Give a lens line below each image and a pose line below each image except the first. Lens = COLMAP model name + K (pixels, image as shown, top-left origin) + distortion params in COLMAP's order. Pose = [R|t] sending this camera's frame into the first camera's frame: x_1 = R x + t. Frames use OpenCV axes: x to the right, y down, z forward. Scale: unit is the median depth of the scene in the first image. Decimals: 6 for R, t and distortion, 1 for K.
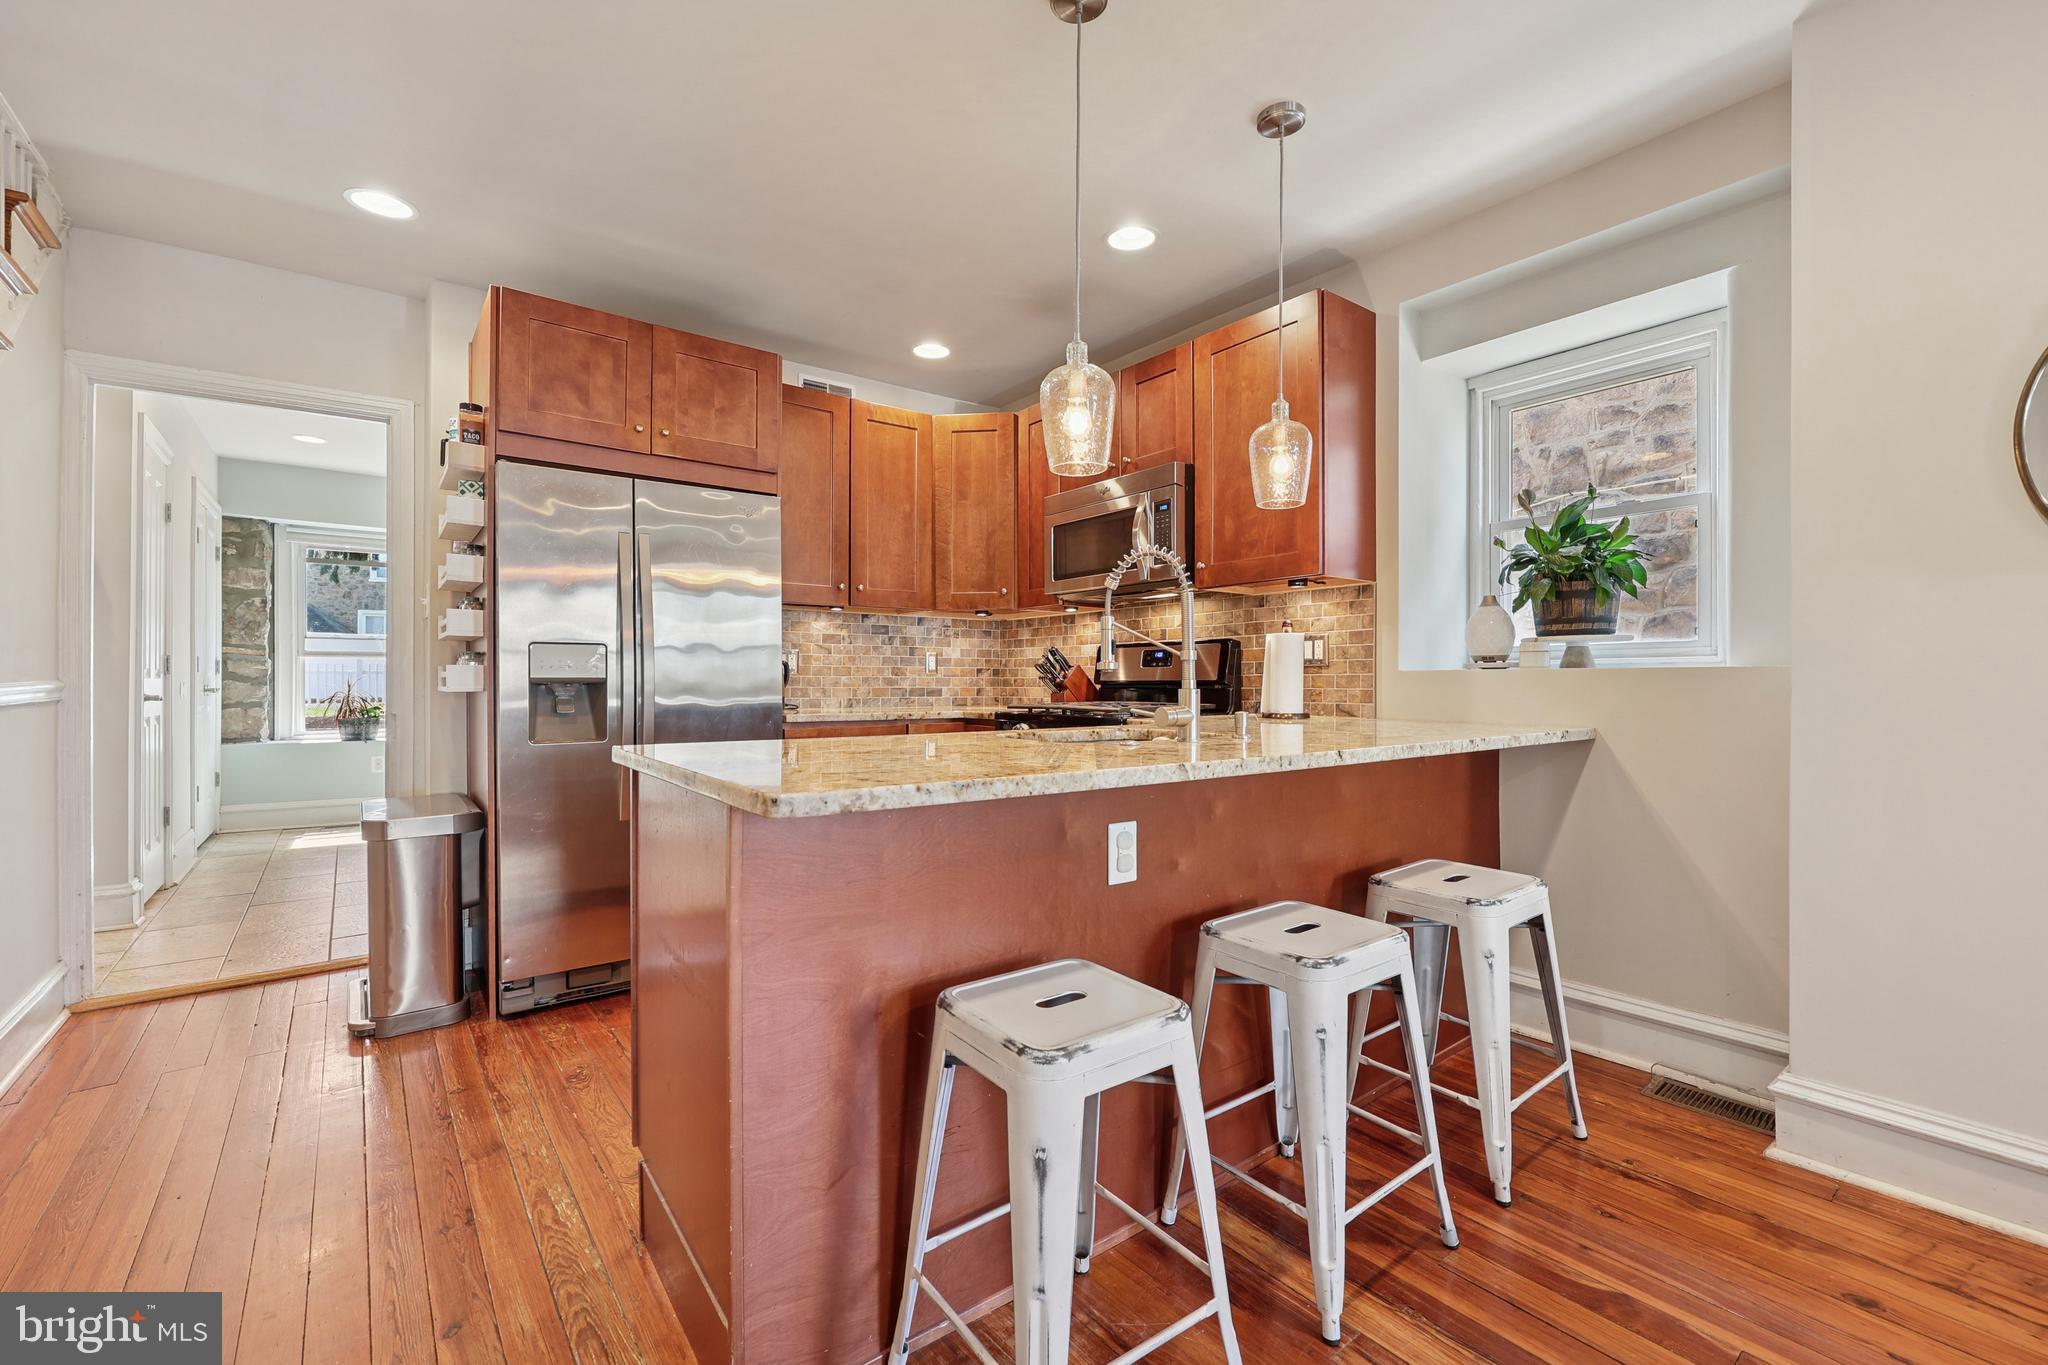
lens RADIAL K [[864.0, 0, 1035.9], [0, 864.0, 683.6], [0, 0, 1]] dist [-0.000220, -0.000007]
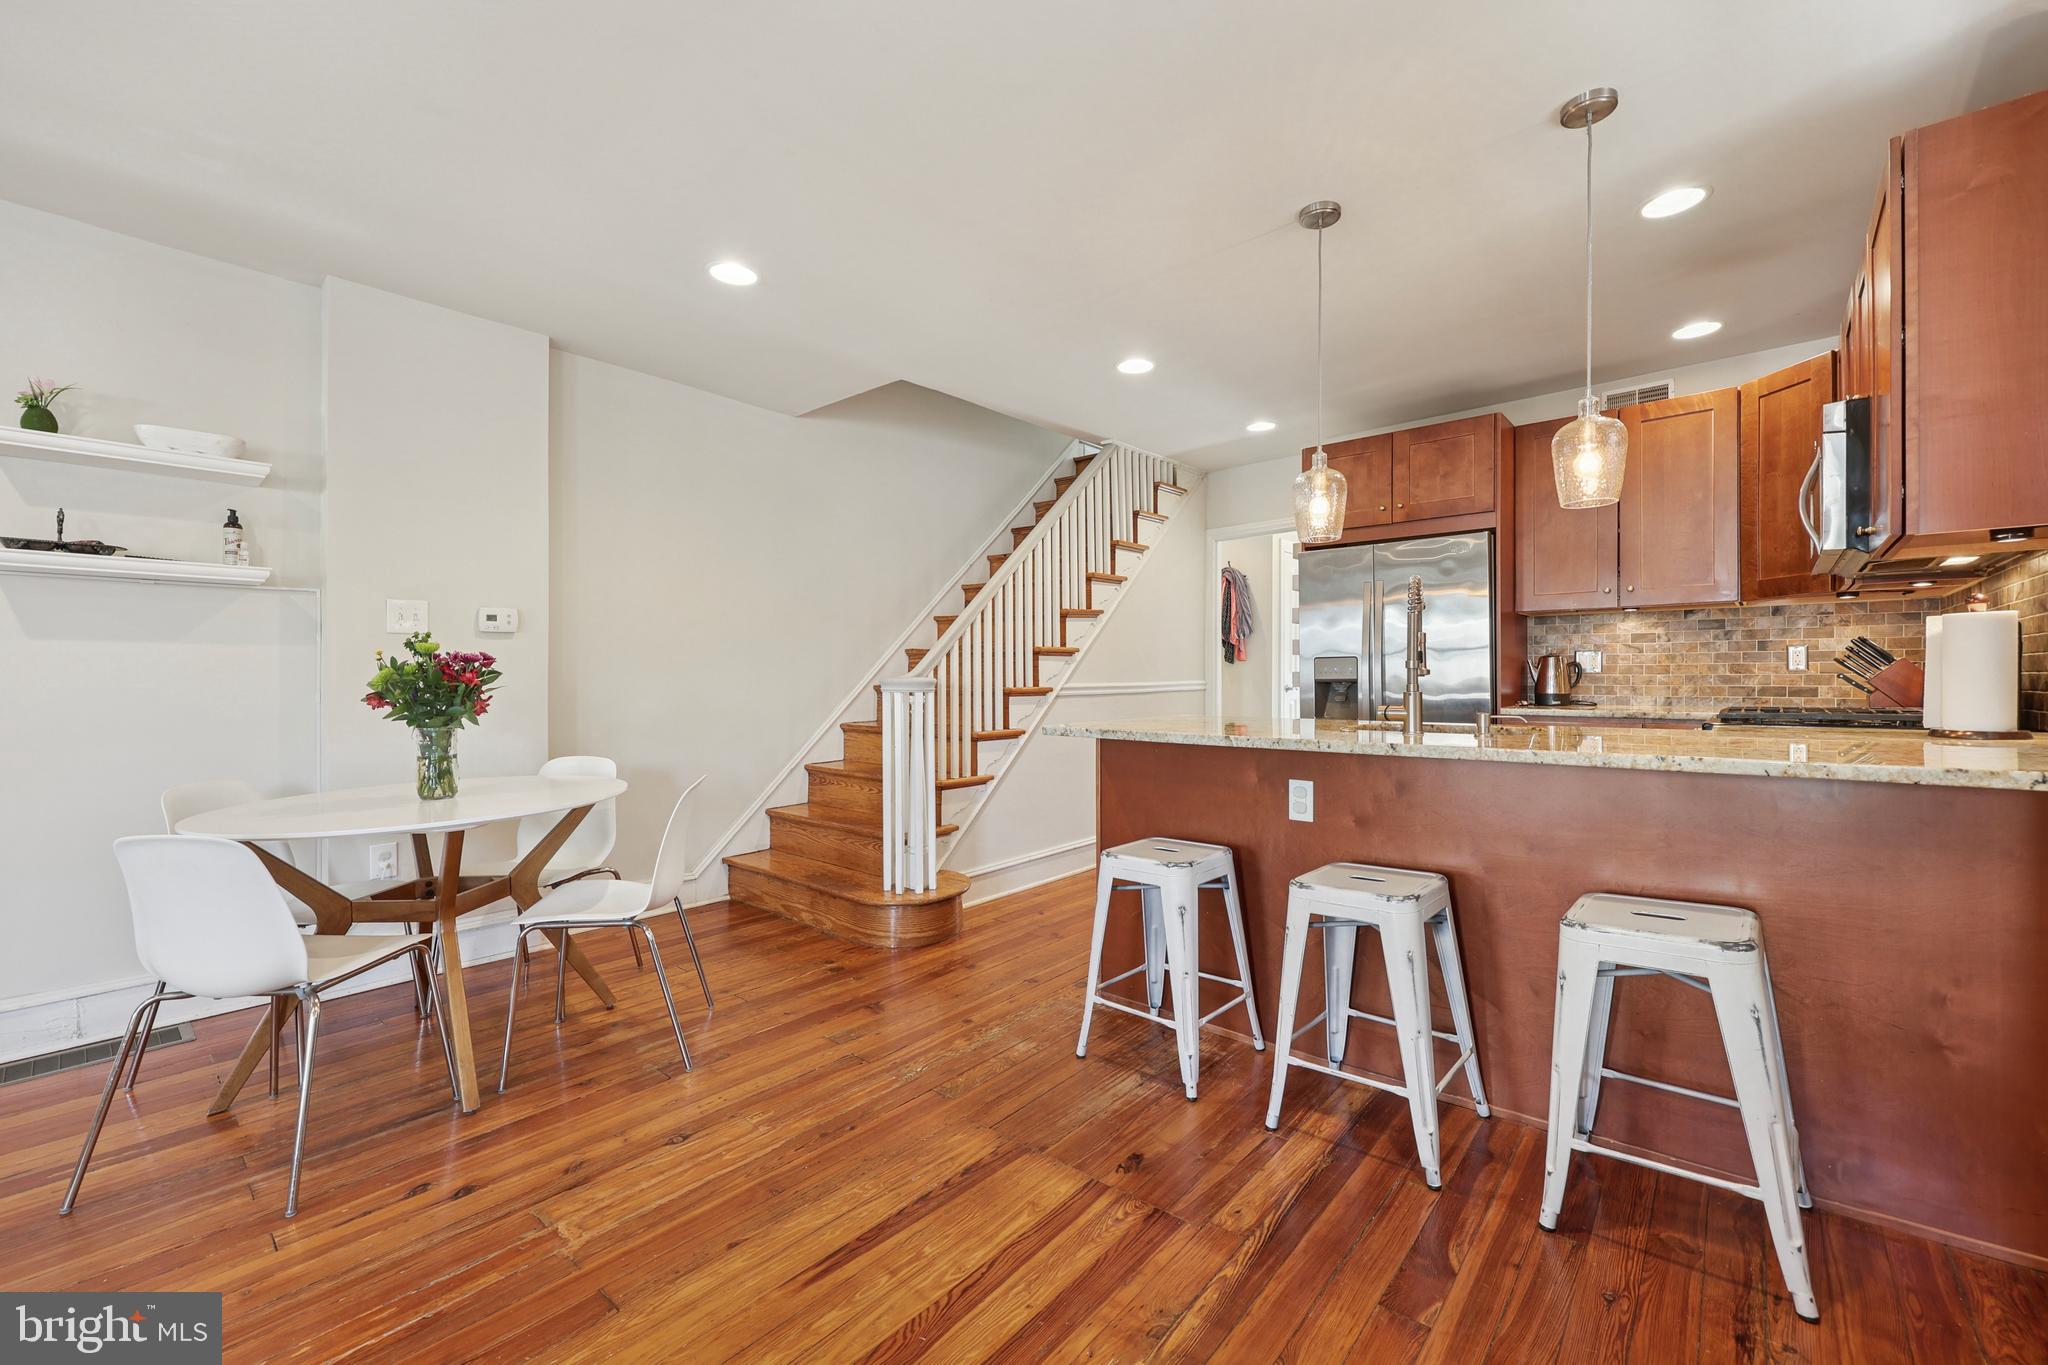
lens RADIAL K [[825.9, 0, 1054.7], [0, 825.9, 681.0], [0, 0, 1]] dist [0.000104, 0.000106]
pose [[0.210477, 0.003437, -0.977593, 0.609400], [0.002777, 0.999988, 0.004114, -0.007175], [0.977595, -0.003581, 0.210465, 0.122257]]
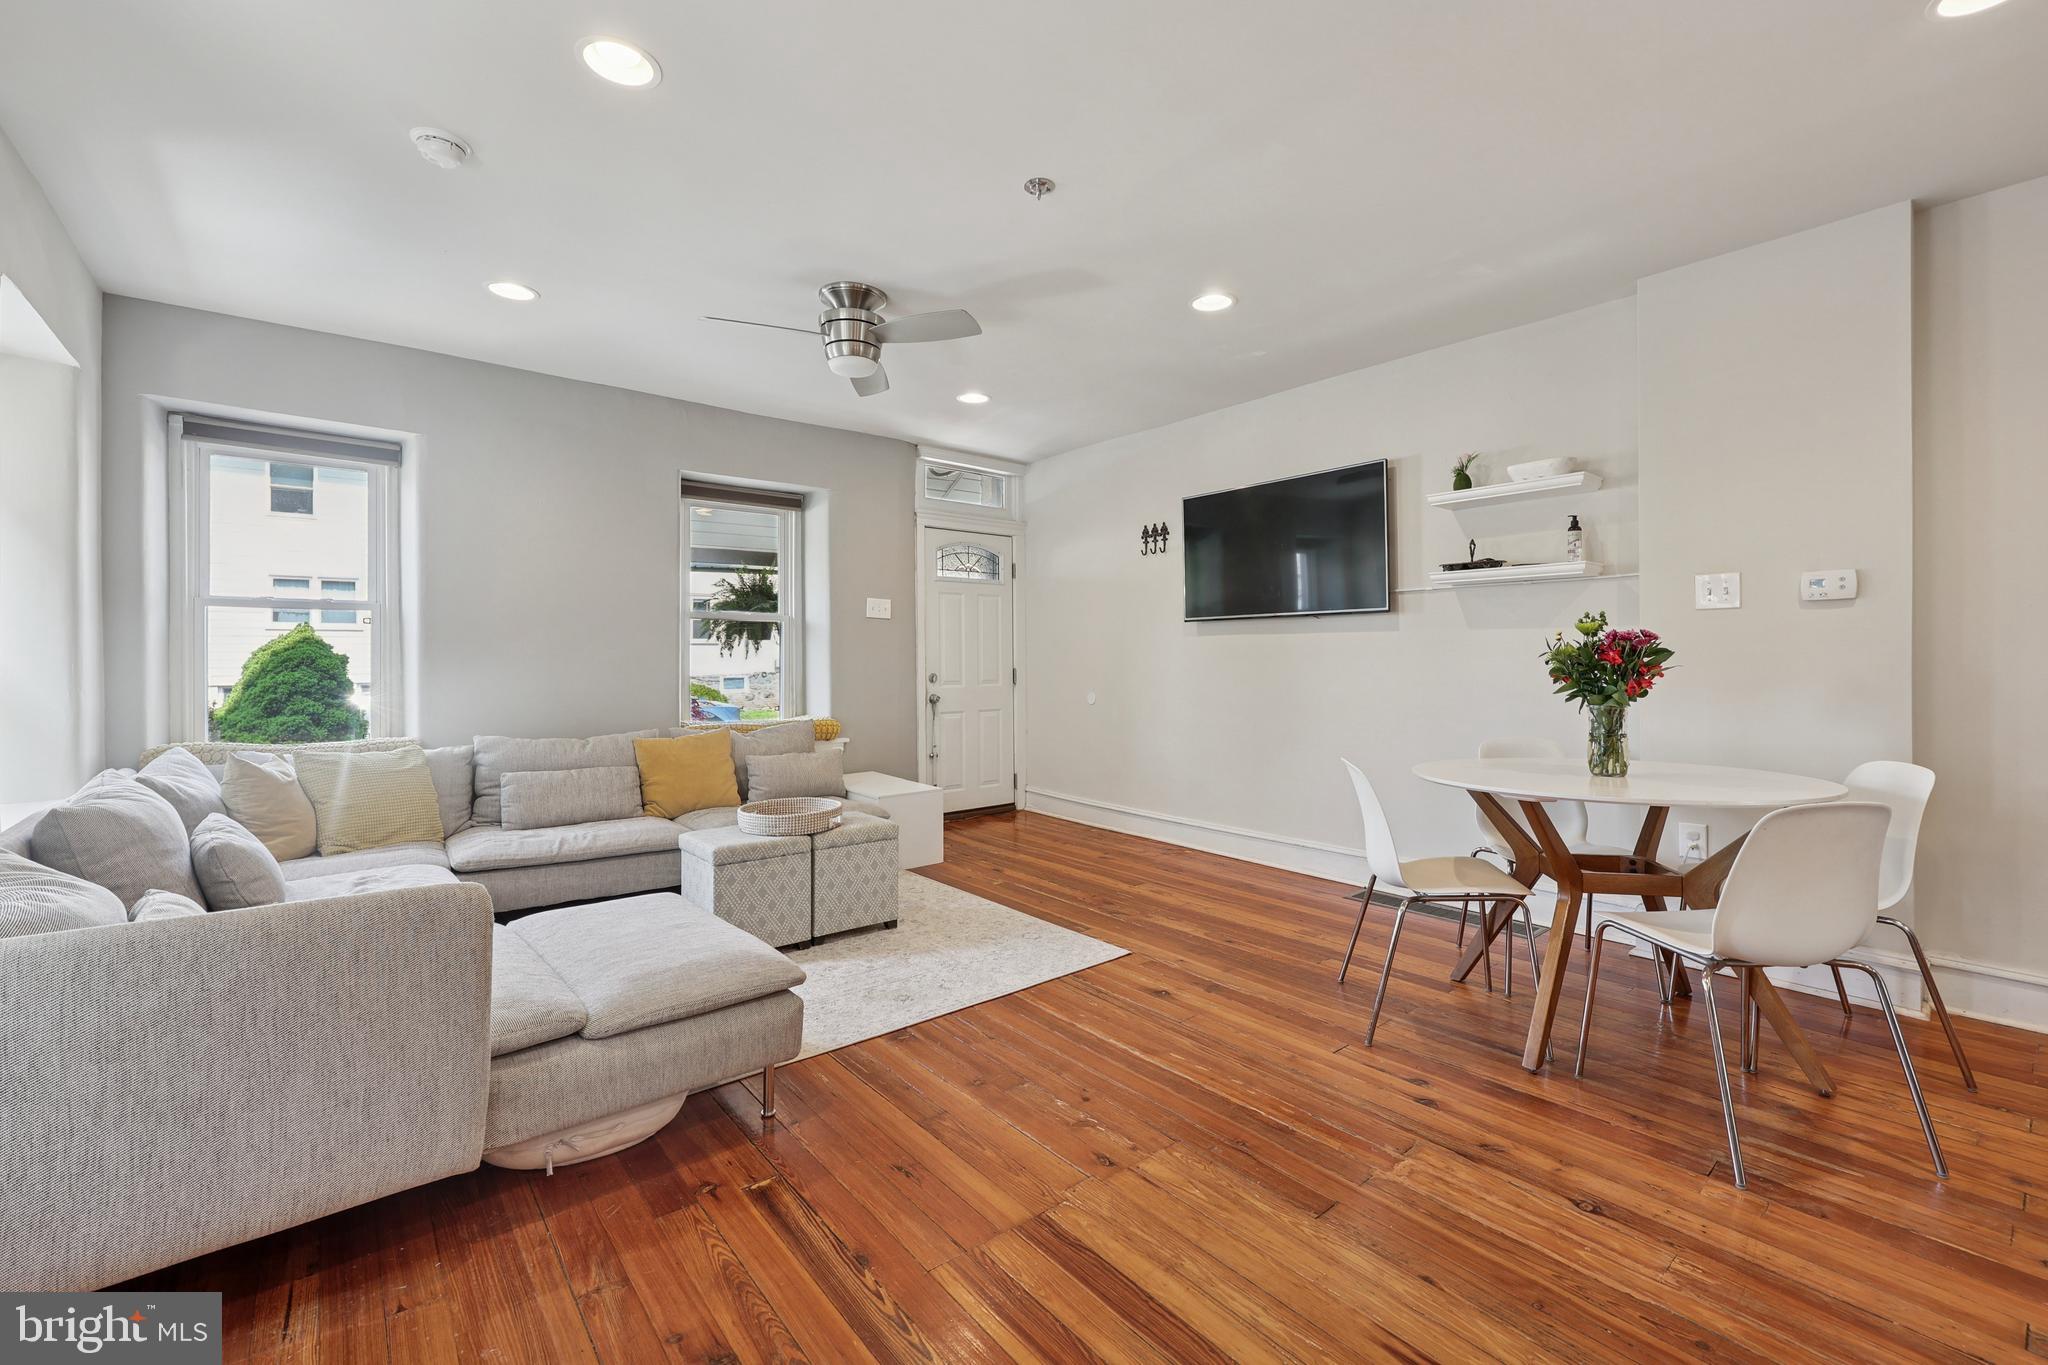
lens RADIAL K [[856.0, 0, 1024.1], [0, 856.0, 654.6], [0, 0, 1]] dist [-0.000308, -0.000065]
pose [[-0.999661, 0.001841, -0.025967, 0.361651], [0.001865, 0.999998, -0.000906, -0.010064], [0.025965, -0.000955, -0.999662, 0.445243]]
